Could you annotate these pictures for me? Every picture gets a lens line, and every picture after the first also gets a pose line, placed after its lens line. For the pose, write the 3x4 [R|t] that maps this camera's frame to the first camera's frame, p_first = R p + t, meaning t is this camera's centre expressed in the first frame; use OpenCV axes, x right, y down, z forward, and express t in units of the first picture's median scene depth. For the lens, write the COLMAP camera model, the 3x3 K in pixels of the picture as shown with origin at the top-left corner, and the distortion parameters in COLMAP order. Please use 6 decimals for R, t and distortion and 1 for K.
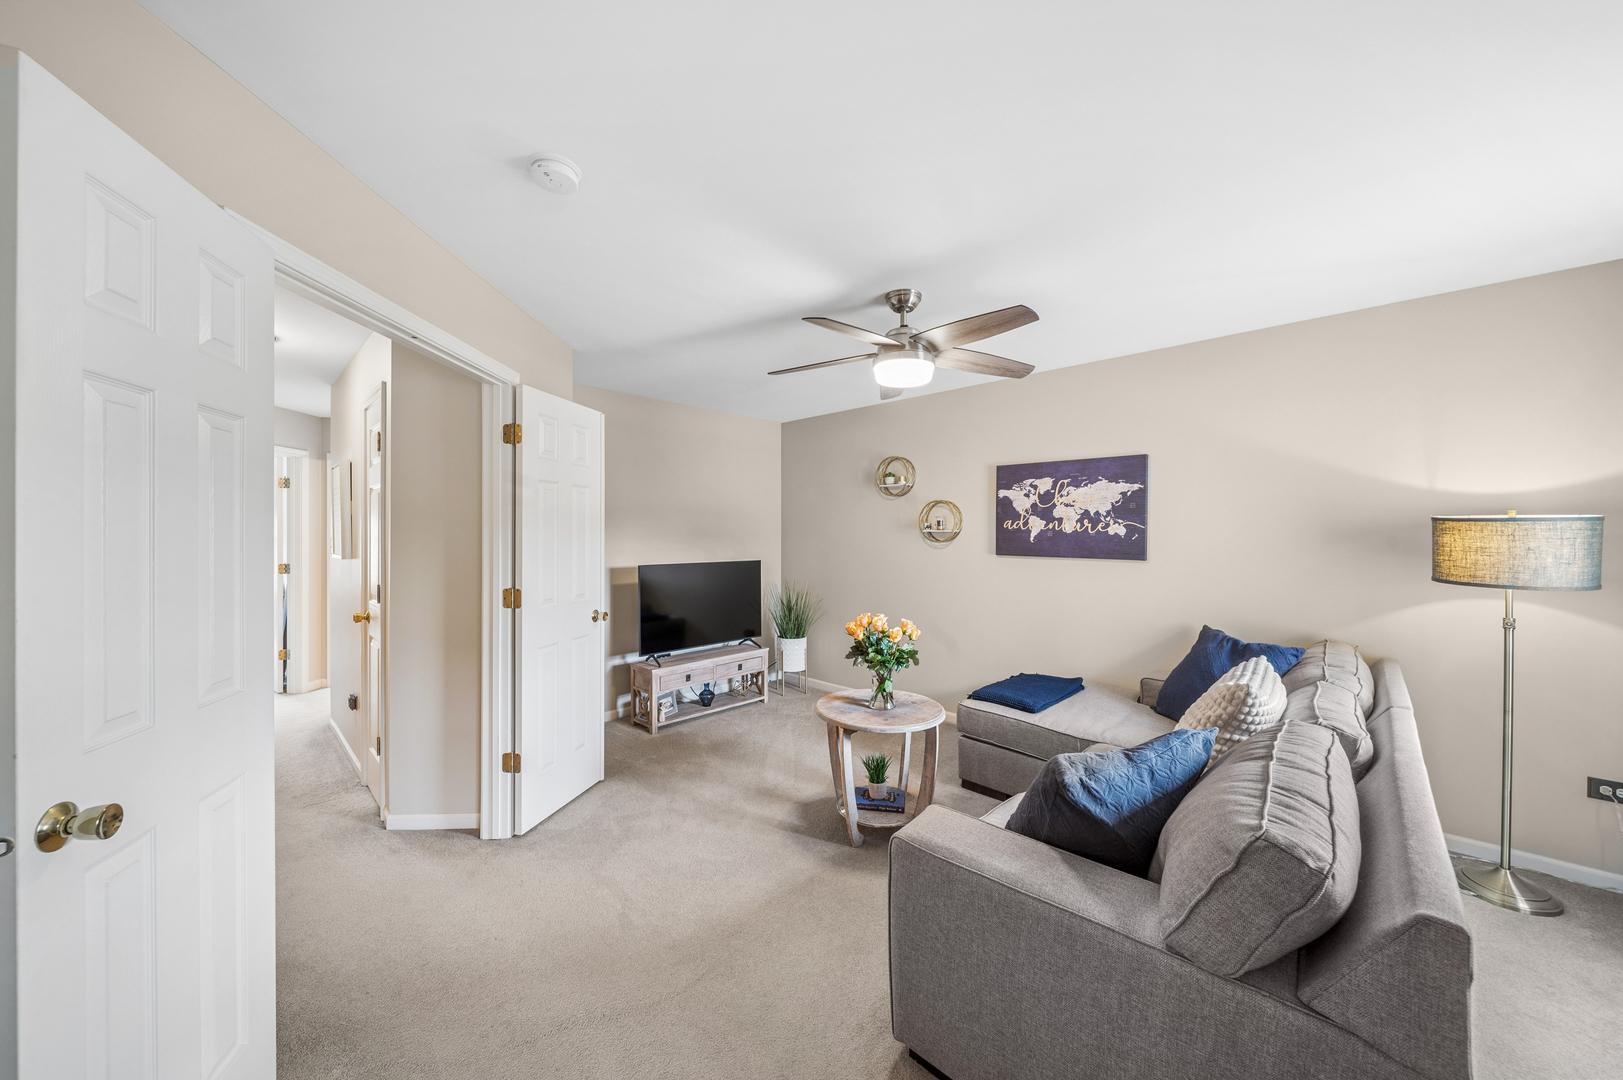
lens RADIAL K [[577.5, 0, 816.9], [0, 577.5, 538.8], [0, 0, 1]] dist [0.002566, -0.000071]
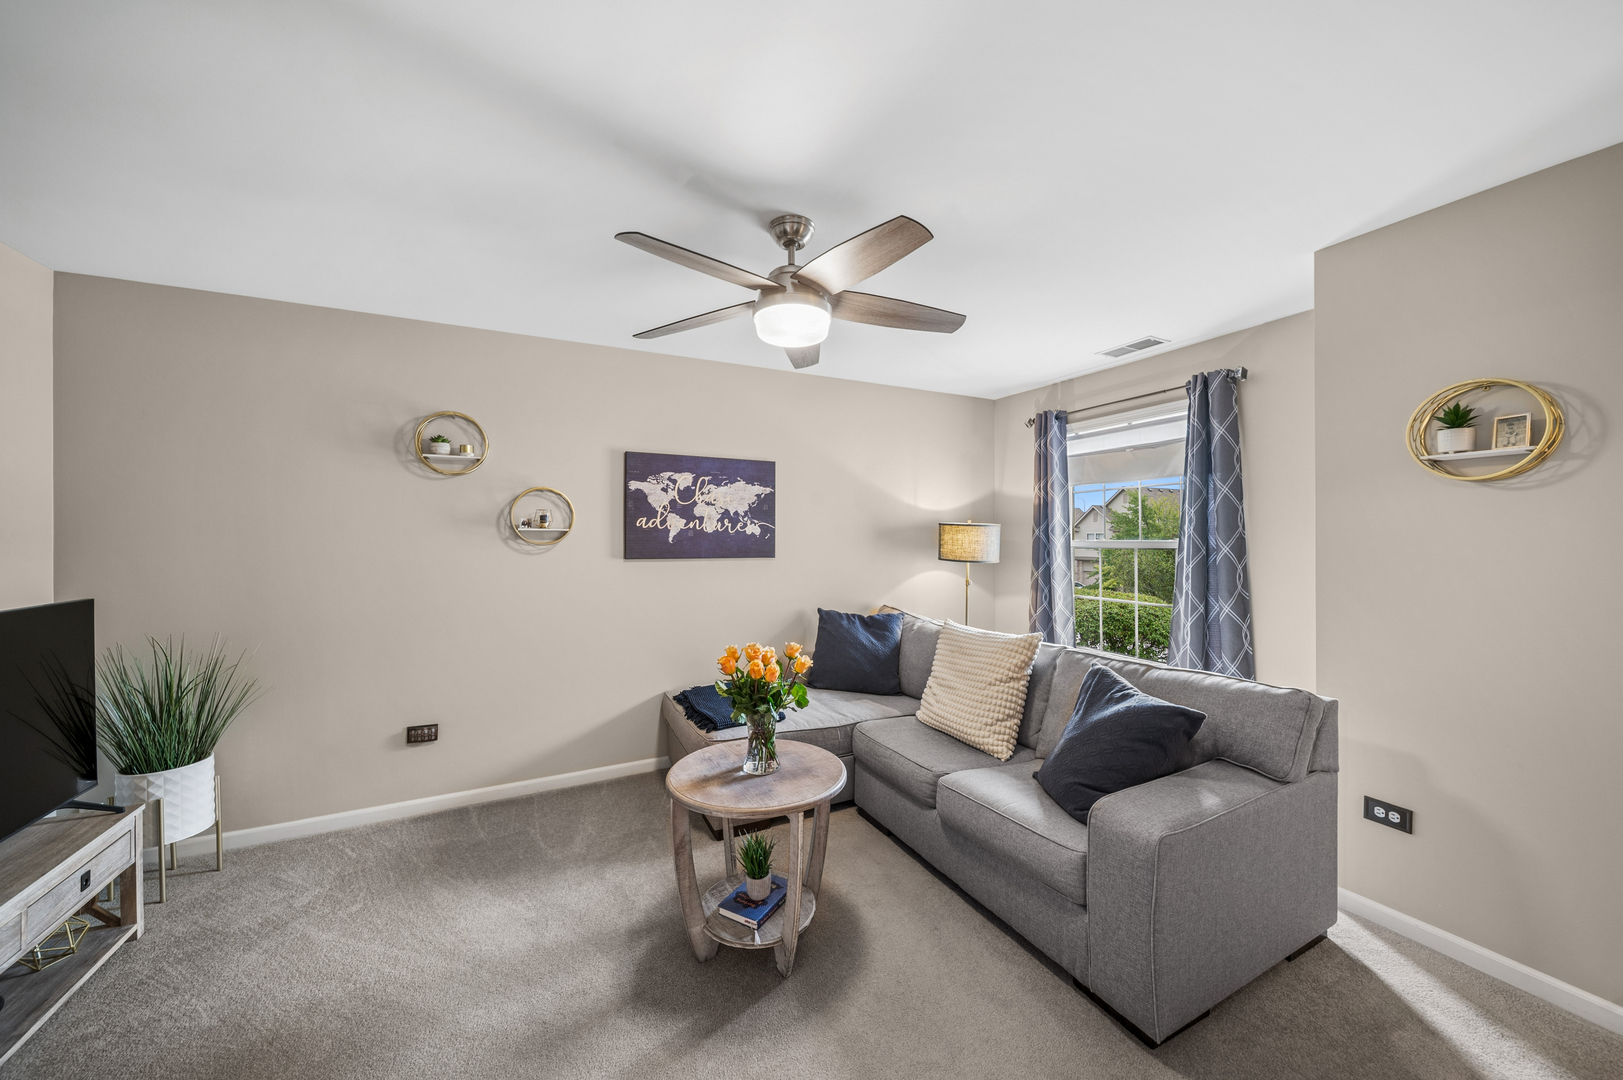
lens RADIAL K [[577.5, 0, 814.8], [0, 577.5, 534.7], [0, 0, 1]] dist [0.002566, -0.000071]
pose [[0.333437, -0.001174, 0.942772, -0.412552], [0.010378, 0.999943, -0.002425, -0.002376], [-0.942715, 0.010593, 0.333430, 0.510241]]
